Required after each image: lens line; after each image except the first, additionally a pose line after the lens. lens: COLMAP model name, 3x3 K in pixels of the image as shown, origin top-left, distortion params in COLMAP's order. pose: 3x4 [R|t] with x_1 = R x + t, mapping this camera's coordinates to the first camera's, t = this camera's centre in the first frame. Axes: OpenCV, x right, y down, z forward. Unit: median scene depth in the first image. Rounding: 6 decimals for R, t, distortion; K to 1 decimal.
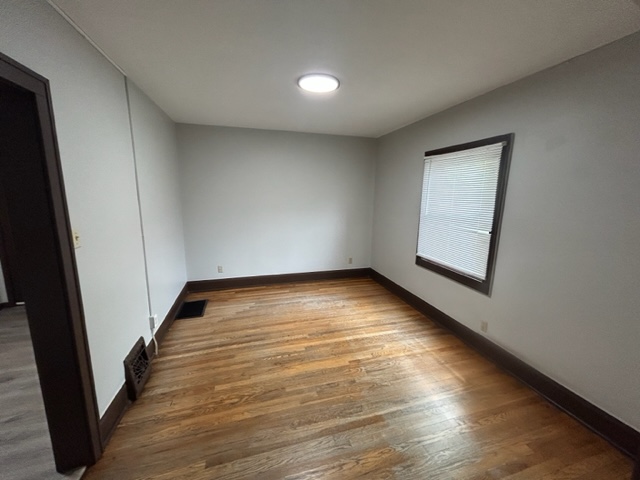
lens RADIAL K [[258.7, 0, 320.6], [0, 258.7, 239.9], [0, 0, 1]] dist [0.000352, 0.000350]
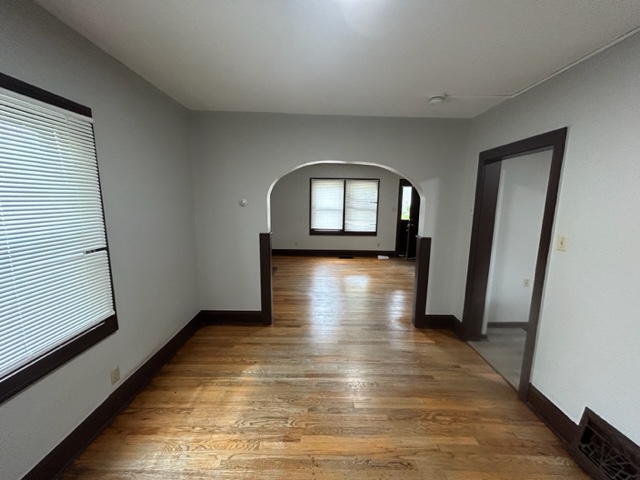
lens RADIAL K [[258.7, 0, 320.2], [0, 258.7, 239.6], [0, 0, 1]] dist [0.000352, 0.000350]
pose [[-0.962175, -0.073455, 0.262344, -0.085773], [0.017943, 0.943788, 0.330065, -0.265159], [-0.271842, 0.322287, -0.906771, 1.432819]]
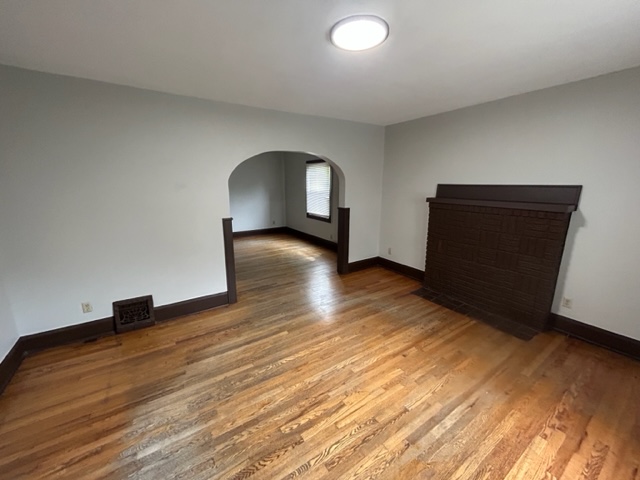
lens RADIAL K [[258.7, 0, 322.5], [0, 258.7, 239.7], [0, 0, 1]] dist [0.000352, 0.000350]
pose [[0.952160, -0.083092, 0.294086, -0.164841], [0.071471, 0.996186, 0.050063, 0.242566], [-0.297124, -0.026650, 0.954467, -1.329568]]
